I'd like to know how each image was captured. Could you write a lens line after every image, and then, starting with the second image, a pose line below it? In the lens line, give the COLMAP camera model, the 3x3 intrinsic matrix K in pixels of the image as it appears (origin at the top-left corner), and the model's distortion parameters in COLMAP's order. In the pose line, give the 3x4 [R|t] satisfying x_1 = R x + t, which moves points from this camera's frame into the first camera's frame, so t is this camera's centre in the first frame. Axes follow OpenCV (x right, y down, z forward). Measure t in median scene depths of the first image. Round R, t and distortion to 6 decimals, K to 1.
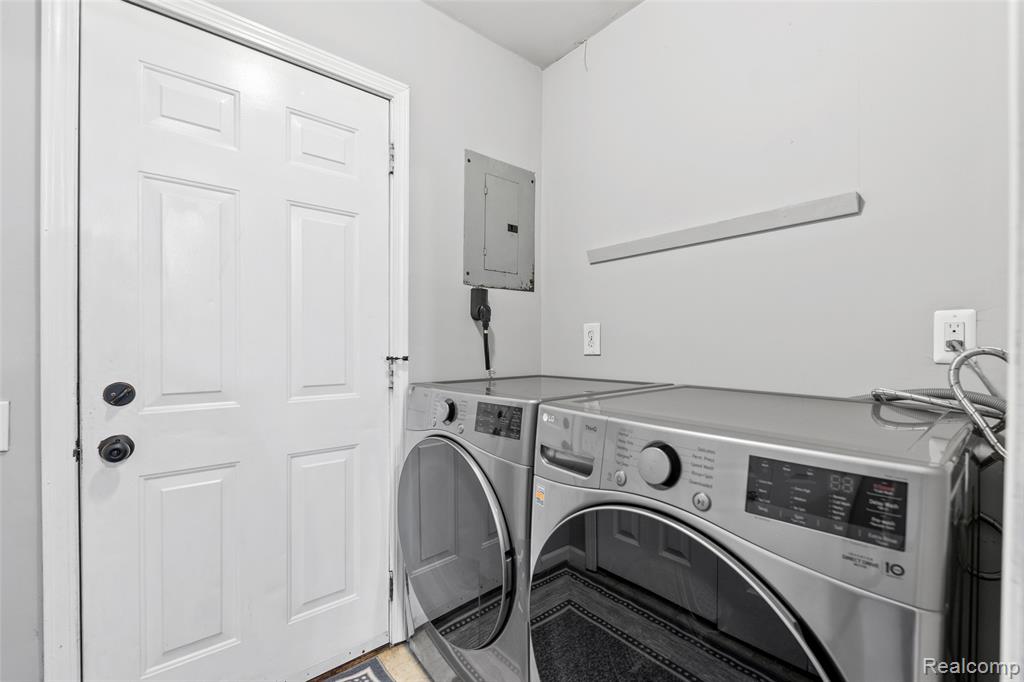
lens RADIAL K [[413.5, 0, 511.2], [0, 413.5, 346.2], [0, 0, 1]] dist [-0.002249, -0.000343]
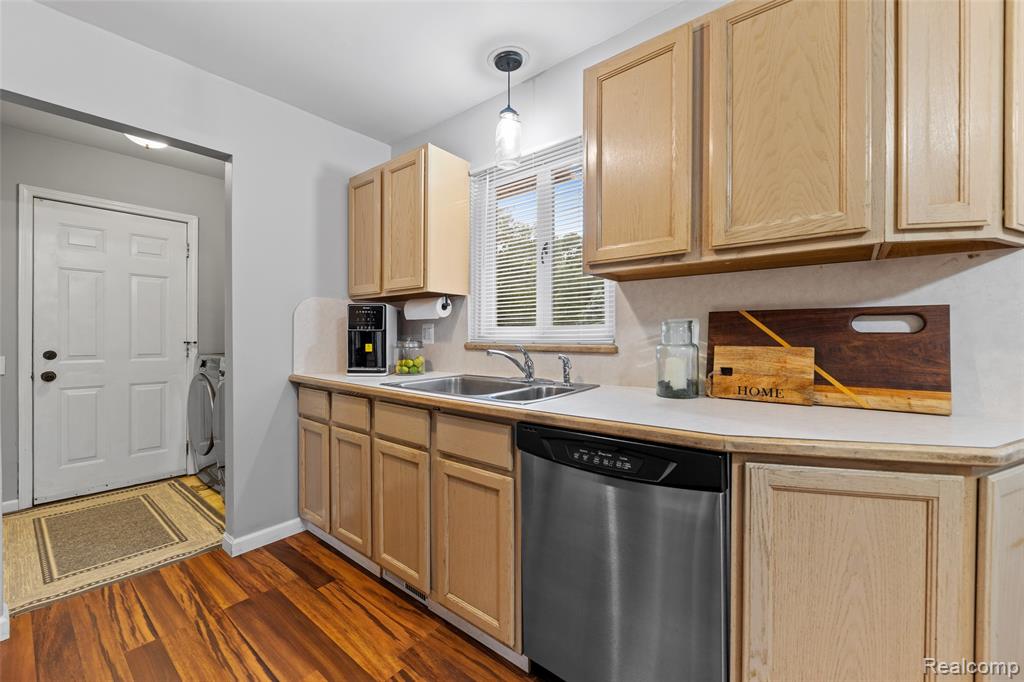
lens RADIAL K [[413.5, 0, 512.1], [0, 413.5, 339.5], [0, 0, 1]] dist [-0.002249, -0.000343]
pose [[0.978899, 0.003707, 0.204312, 1.045991], [-0.004552, 0.999983, 0.003668, -0.001920], [-0.204295, -0.004520, 0.978899, -1.641104]]
